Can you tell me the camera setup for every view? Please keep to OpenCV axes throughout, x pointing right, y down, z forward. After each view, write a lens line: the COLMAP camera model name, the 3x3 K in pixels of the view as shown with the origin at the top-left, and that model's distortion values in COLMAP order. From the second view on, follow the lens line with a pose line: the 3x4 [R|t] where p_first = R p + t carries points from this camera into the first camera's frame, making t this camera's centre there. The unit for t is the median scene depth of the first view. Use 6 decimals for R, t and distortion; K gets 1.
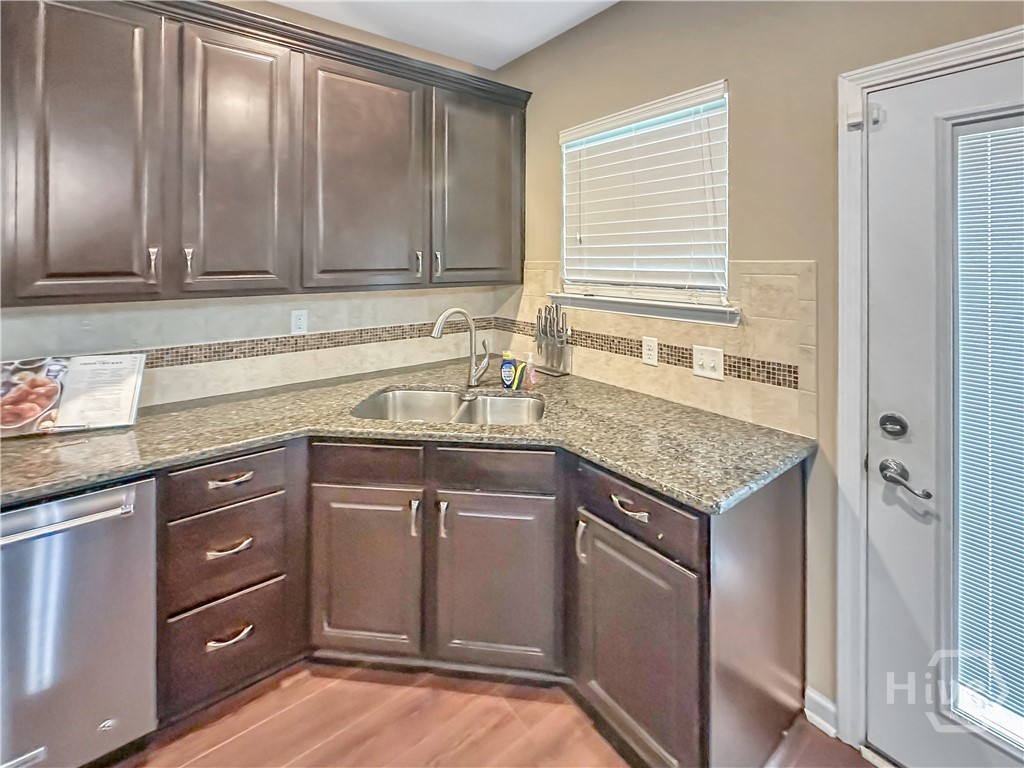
lens RADIAL K [[452.6, 0, 494.7], [0, 452.6, 257.6], [0, 0, 1]] dist [-0.000539, -0.000142]
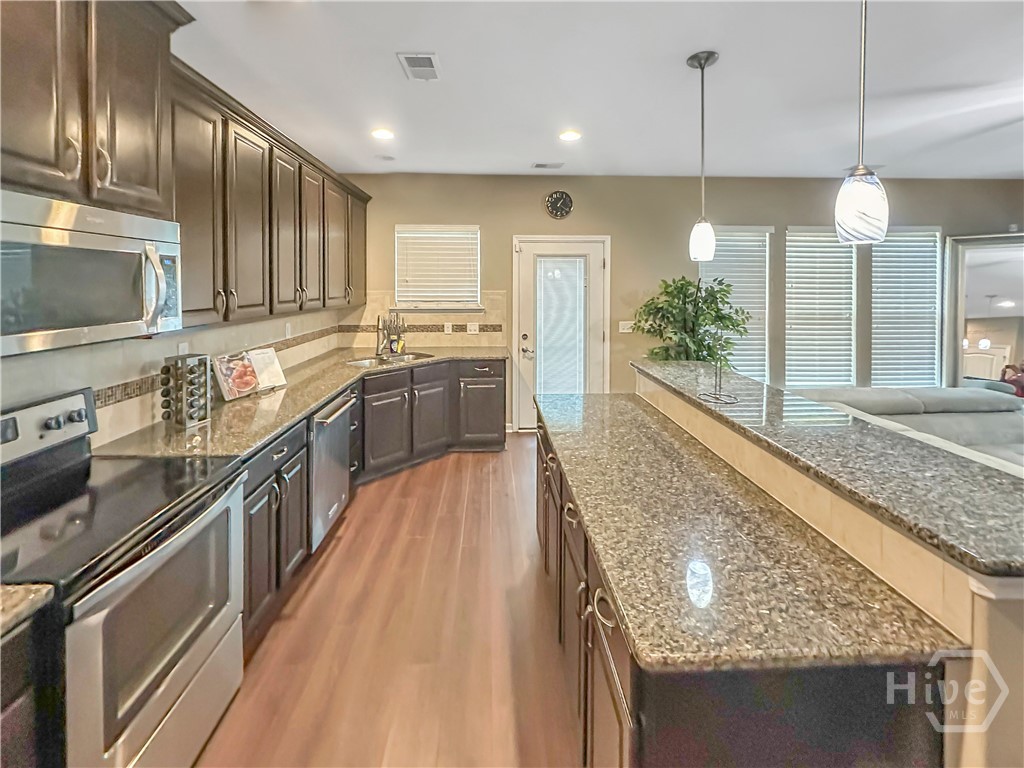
lens RADIAL K [[462.6, 0, 509.5], [0, 462.6, 287.2], [0, 0, 1]] dist [-0.000343, 0.000018]
pose [[0.565342, -0.003271, 0.824850, -1.361411], [-0.005794, 0.999952, 0.007936, -0.030800], [-0.824837, -0.009266, 0.565295, -0.596826]]
